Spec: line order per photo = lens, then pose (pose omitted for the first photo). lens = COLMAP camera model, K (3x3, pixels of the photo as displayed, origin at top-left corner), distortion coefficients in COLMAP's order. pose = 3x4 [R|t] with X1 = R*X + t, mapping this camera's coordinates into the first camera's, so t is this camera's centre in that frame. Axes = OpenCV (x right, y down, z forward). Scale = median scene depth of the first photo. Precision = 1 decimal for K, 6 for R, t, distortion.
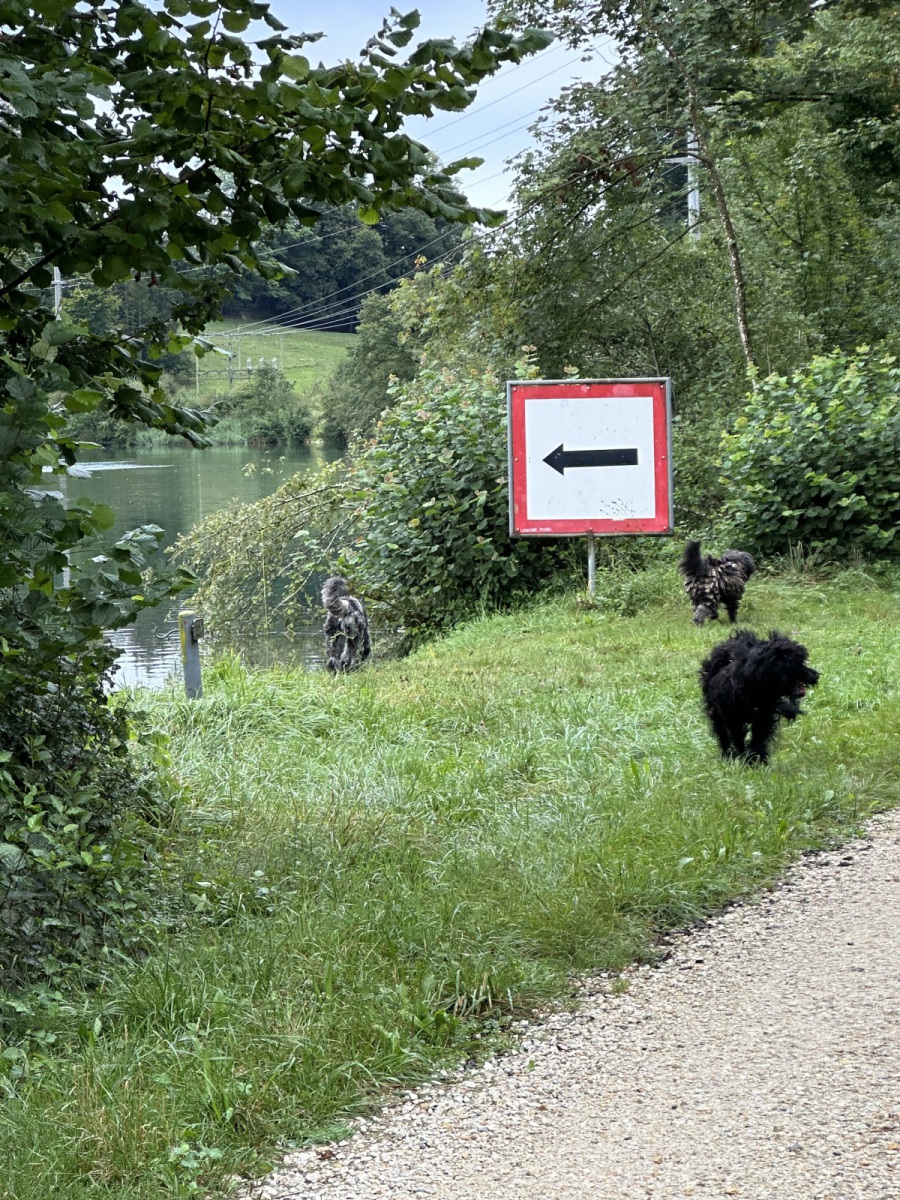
lens RADIAL K [[3738.7, 0, 450.0], [0, 3738.7, 598.8], [0, 0, 1]] dist [0.039171, 0.000000]
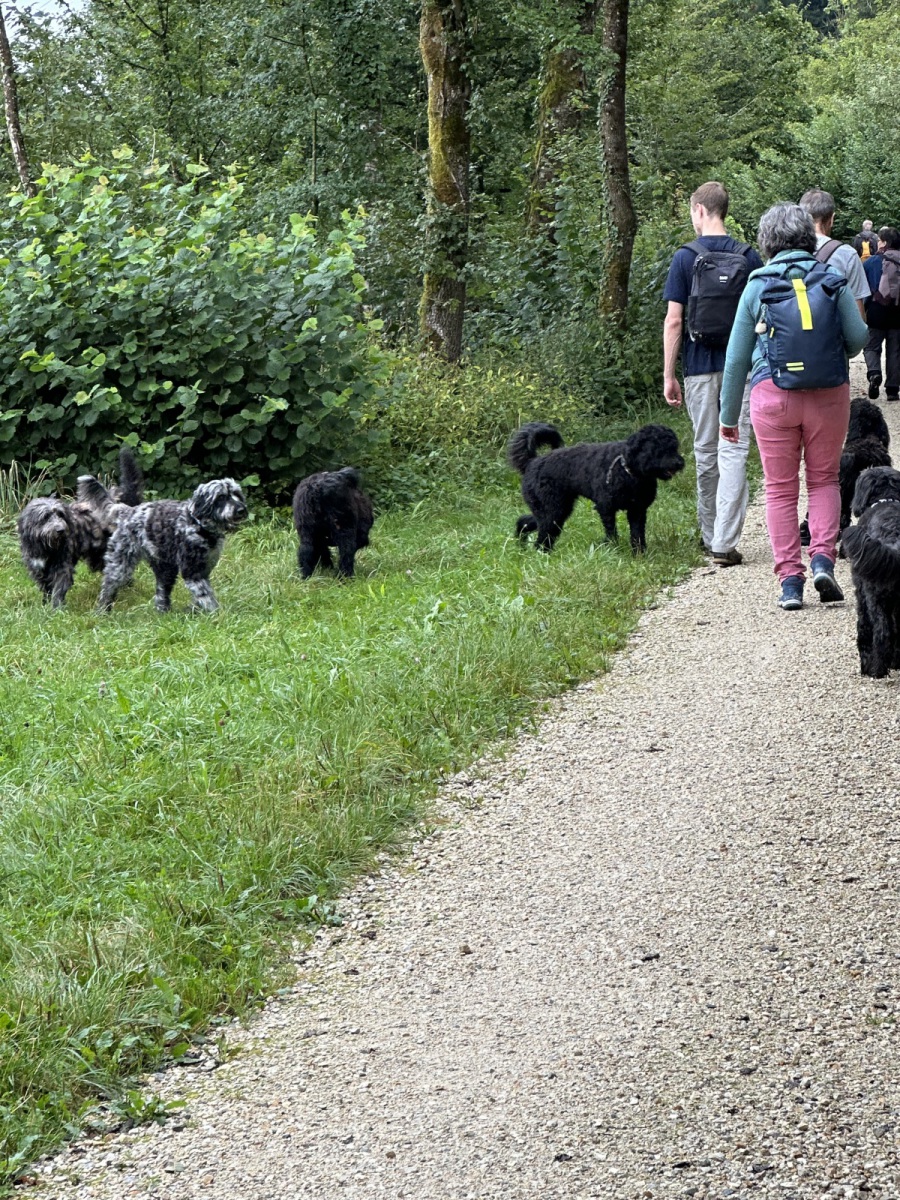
lens RADIAL K [[3738.7, 0, 449.6], [0, 3738.7, 600.7], [0, 0, 1]] dist [0.039171, 0.000000]
pose [[0.991575, -0.017978, 0.128277, 0.084466], [0.012578, 0.999005, 0.042782, -0.017769], [-0.128918, -0.040808, 0.990815, 0.368243]]
